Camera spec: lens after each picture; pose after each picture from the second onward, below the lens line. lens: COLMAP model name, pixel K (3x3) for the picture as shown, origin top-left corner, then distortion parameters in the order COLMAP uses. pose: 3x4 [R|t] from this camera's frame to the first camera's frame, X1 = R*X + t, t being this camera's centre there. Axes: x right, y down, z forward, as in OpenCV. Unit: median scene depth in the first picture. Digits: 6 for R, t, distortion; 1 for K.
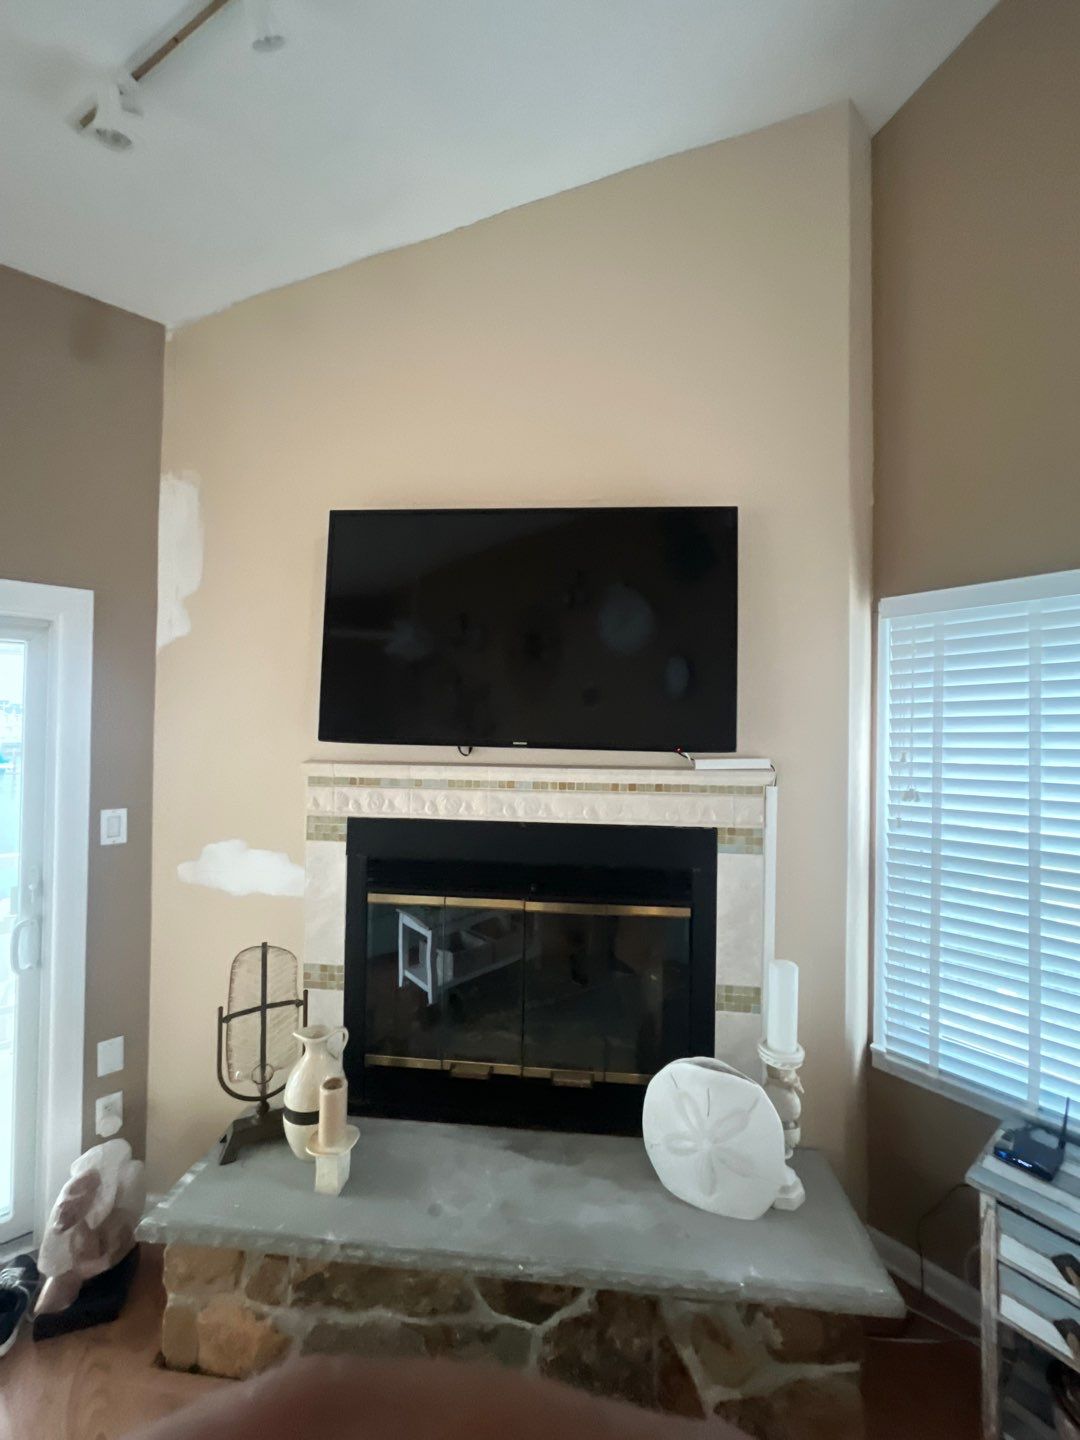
lens RADIAL K [[601.3, 0, 544.4], [0, 601.3, 724.4], [0, 0, 1]] dist [-0.000027, -0.000553]
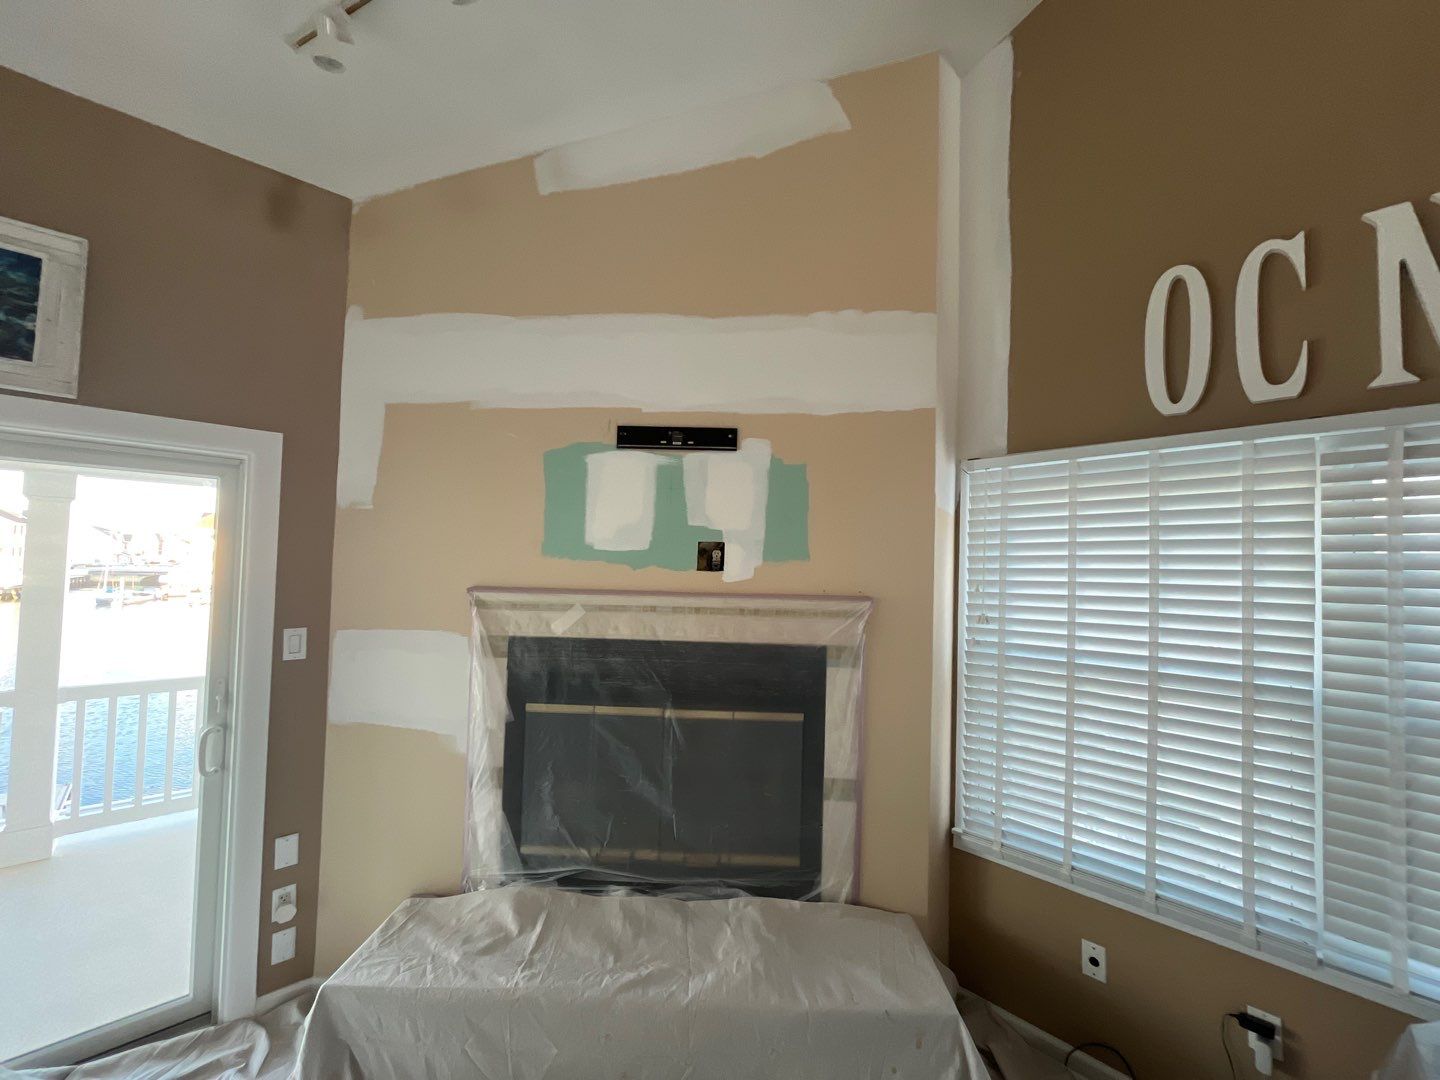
lens RADIAL K [[601.3, 0, 725.5], [0, 601.3, 543.6], [0, 0, 1]] dist [-0.000027, -0.000553]
pose [[0.997825, 0.014096, 0.064396, 0.007347], [-0.012554, 0.999626, -0.024287, 0.000459], [-0.064714, 0.023426, 0.997629, -0.179258]]
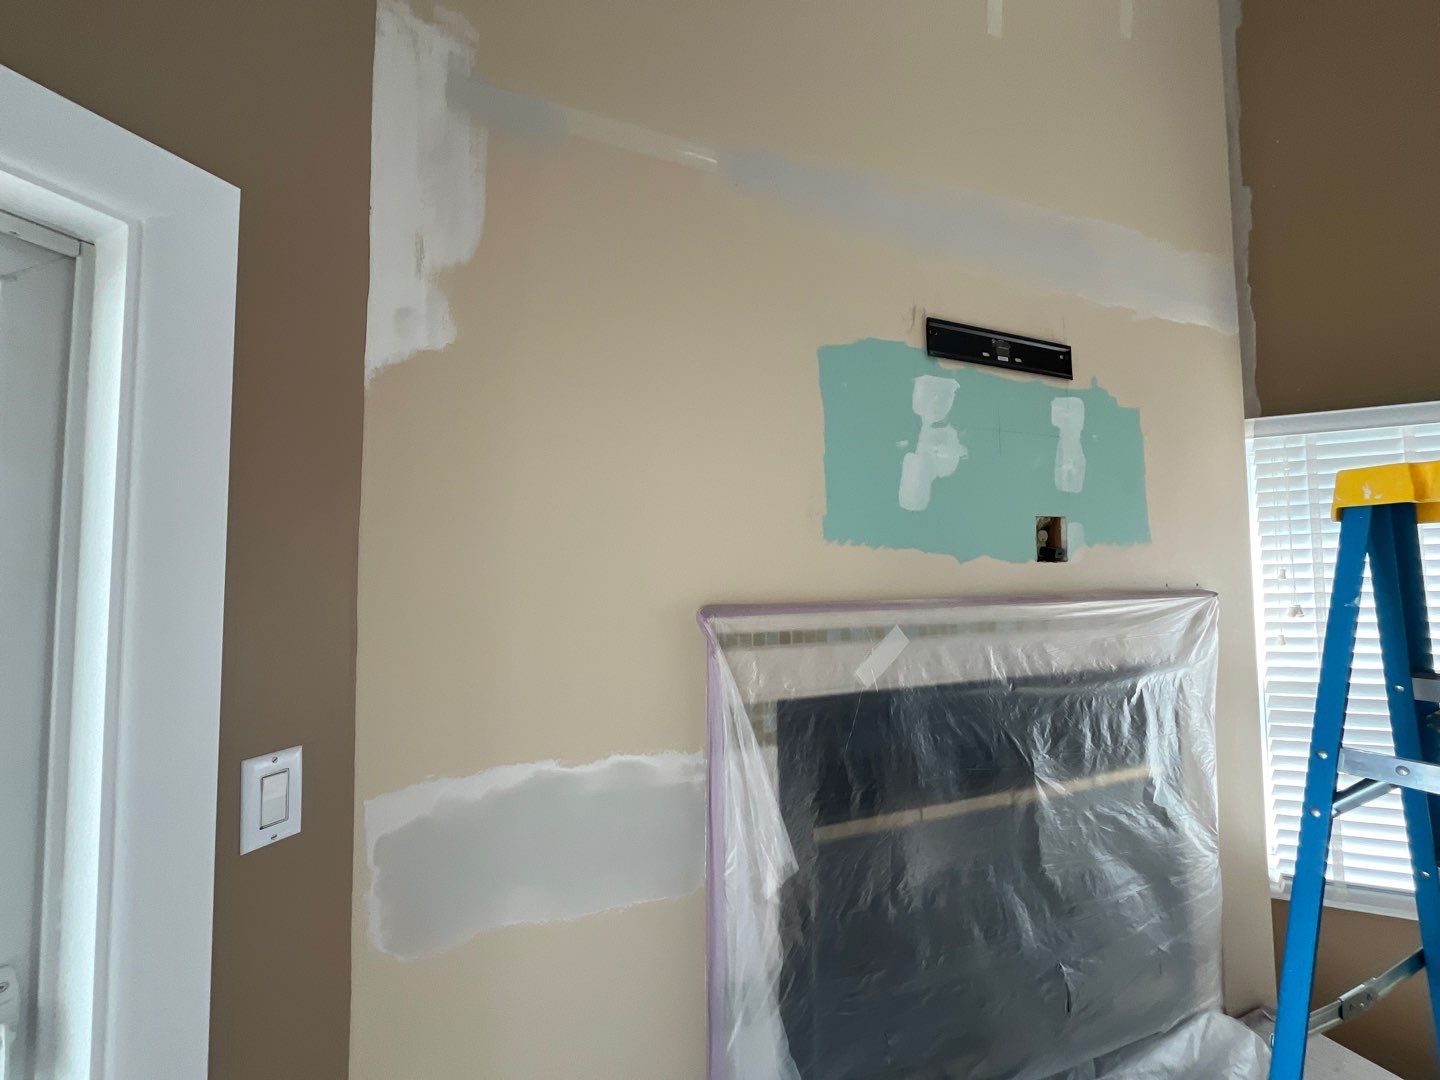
lens RADIAL K [[601.3, 0, 720.4], [0, 601.3, 546.9], [0, 0, 1]] dist [-0.000027, -0.000553]
pose [[0.880482, 0.001683, 0.474076, -0.682603], [0.022600, 0.998708, -0.045519, 0.033385], [-0.473540, 0.050793, 0.879306, 0.540411]]
